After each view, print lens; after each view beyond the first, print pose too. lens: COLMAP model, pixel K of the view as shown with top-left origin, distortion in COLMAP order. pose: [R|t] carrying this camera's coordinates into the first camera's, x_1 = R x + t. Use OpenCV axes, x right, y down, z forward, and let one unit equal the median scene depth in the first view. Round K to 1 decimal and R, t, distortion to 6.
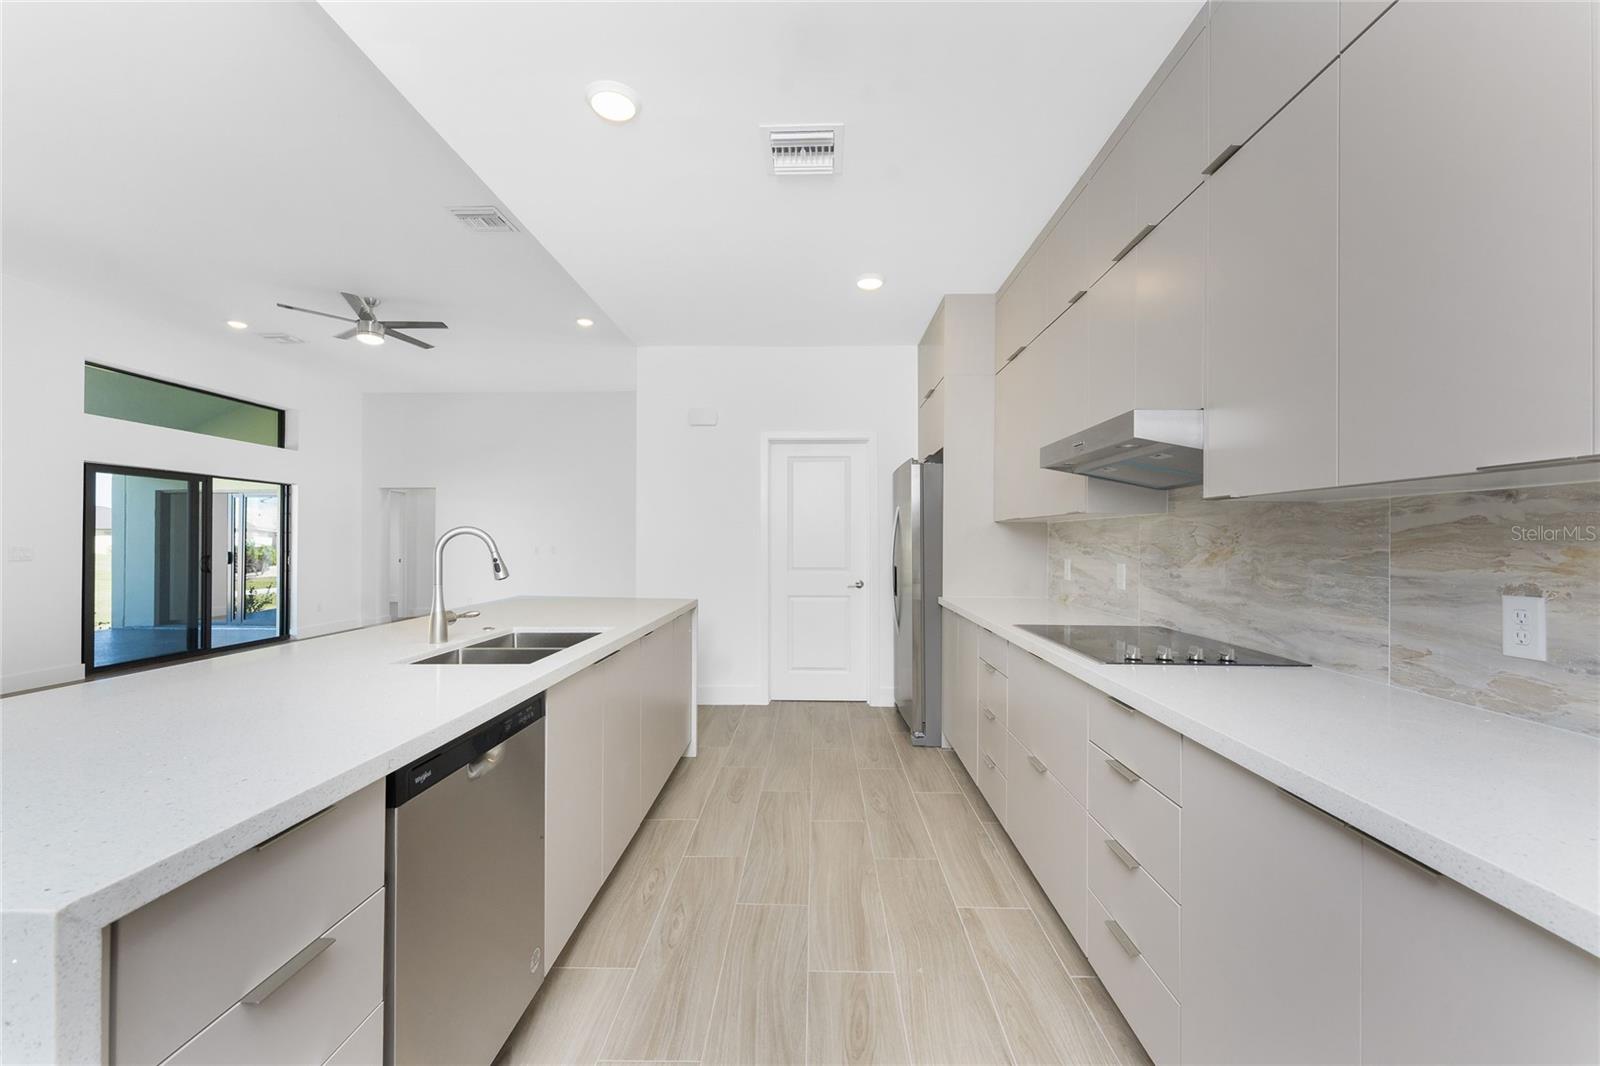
lens RADIAL K [[651.2, 0, 799.2], [0, 651.2, 546.2], [0, 0, 1]] dist [0.000619, -0.000048]
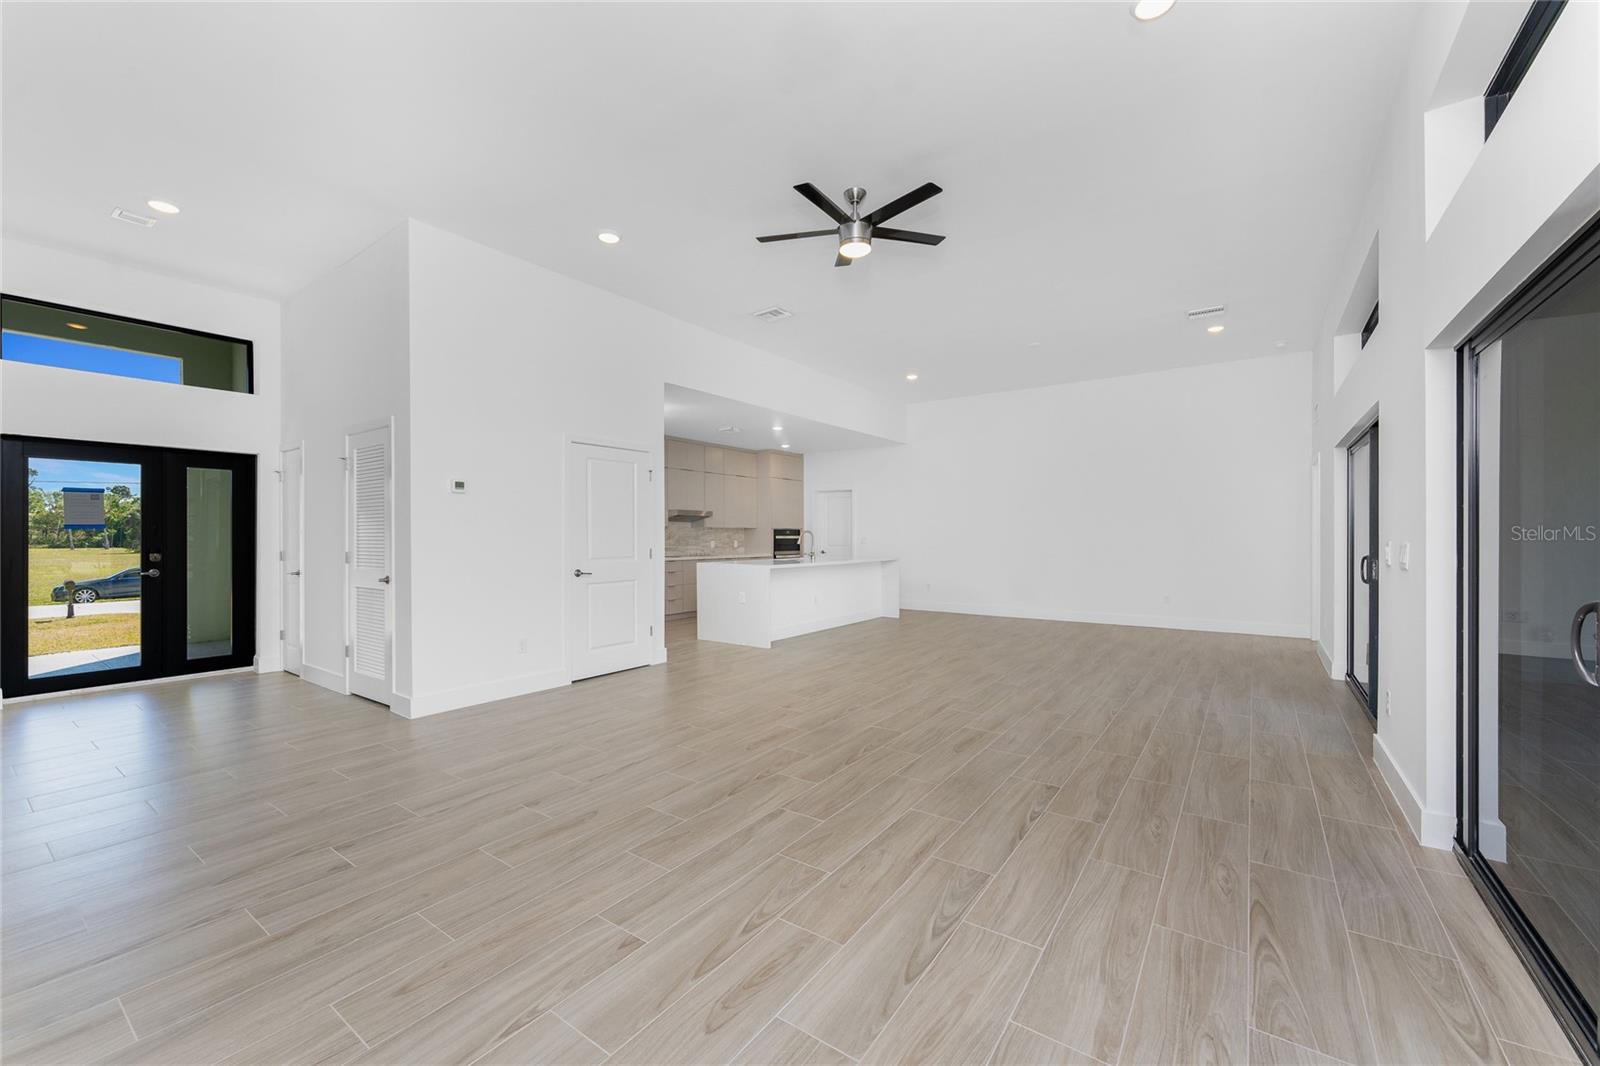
lens RADIAL K [[627.4, 0, 800.0], [0, 627.4, 533.0], [0, 0, 1]] dist [0.002373, 0.000213]
pose [[-0.832427, 0.001156, 0.554133, -2.600031], [0.003816, 0.999986, 0.003647, -0.029738], [-0.554121, 0.005150, -0.832420, 4.220302]]
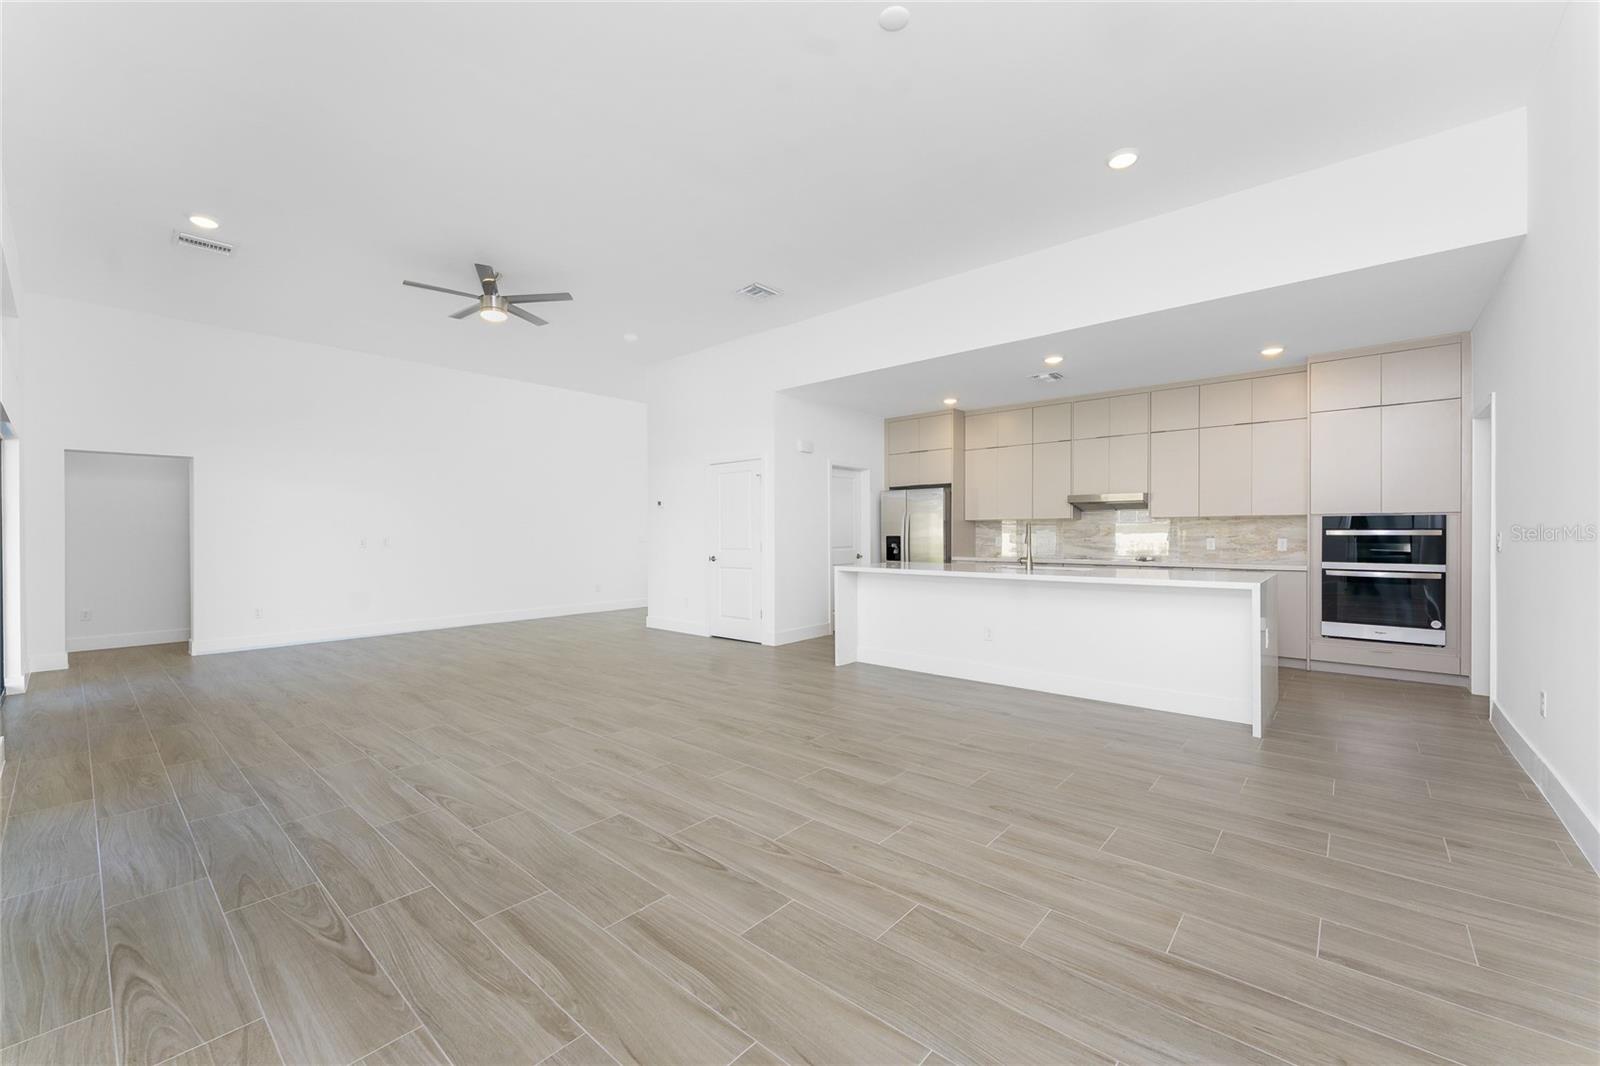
lens RADIAL K [[639.3, 0, 807.4], [0, 639.3, 538.7], [0, 0, 1]] dist [0.002046, -0.000085]
pose [[0.627109, -0.010976, 0.778854, -2.885599], [0.010583, 0.999928, 0.005571, 0.009305], [-0.778859, 0.004749, 0.627181, 0.168721]]
